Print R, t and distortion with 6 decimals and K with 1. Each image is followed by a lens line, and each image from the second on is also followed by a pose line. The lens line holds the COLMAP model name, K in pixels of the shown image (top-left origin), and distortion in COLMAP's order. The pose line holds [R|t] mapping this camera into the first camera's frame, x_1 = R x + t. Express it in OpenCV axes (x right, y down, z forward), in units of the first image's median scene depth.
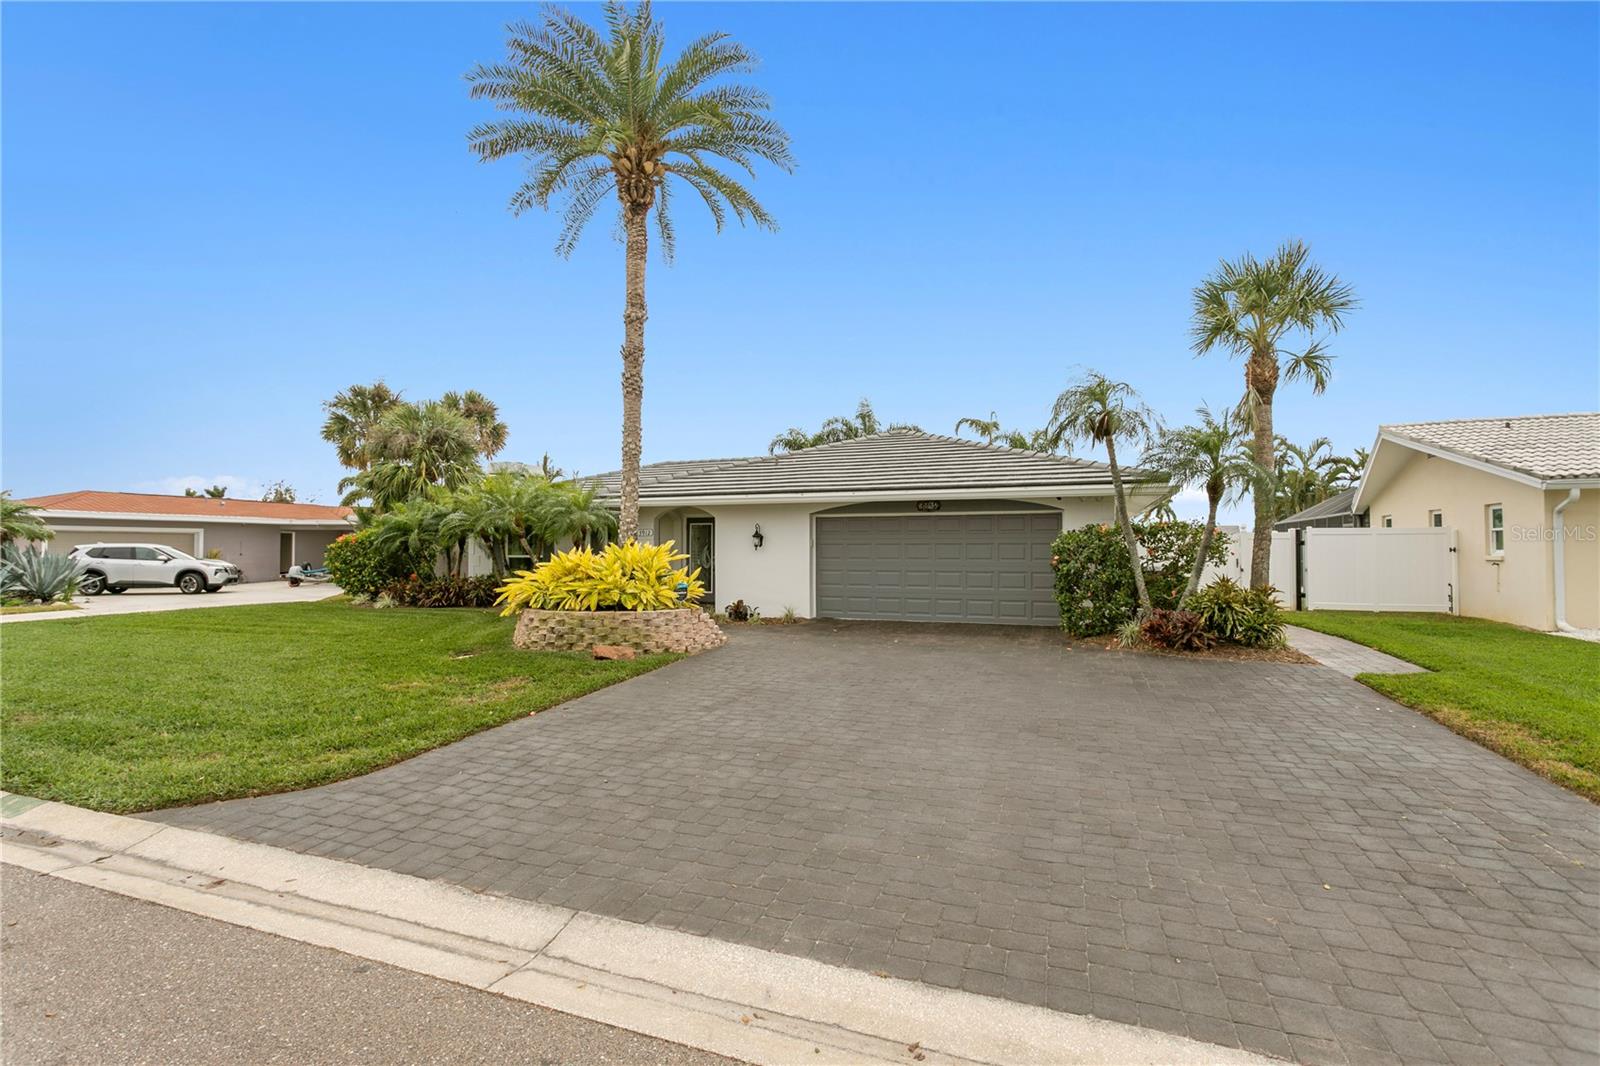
lens RADIAL K [[787.9, 0, 795.6], [0, 787.9, 526.2], [0, 0, 1]] dist [0.008850, -0.000855]
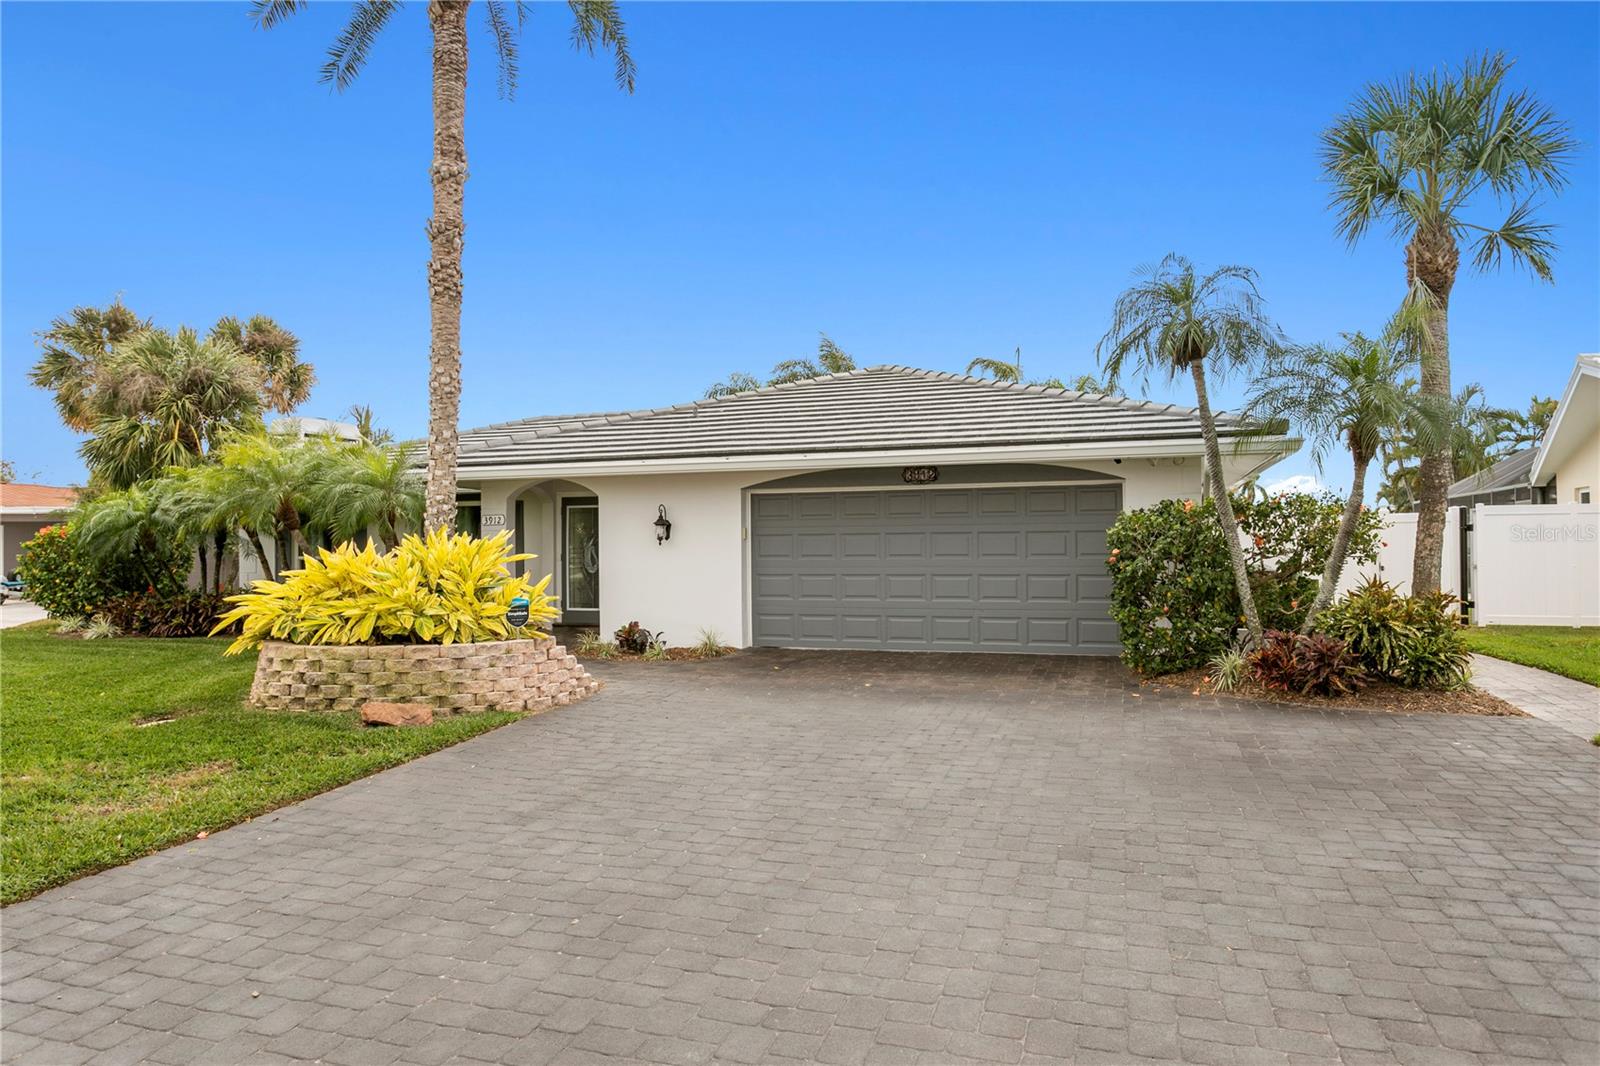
lens RADIAL K [[1071.8, 0, 795.9], [0, 1071.8, 527.8], [0, 0, 1]] dist [0.004536, 0.001350]
pose [[0.999329, -0.007987, 0.035760, 0.041981], [0.007517, 0.999884, 0.013251, 0.007248], [-0.035861, -0.012973, 0.999273, 0.144769]]
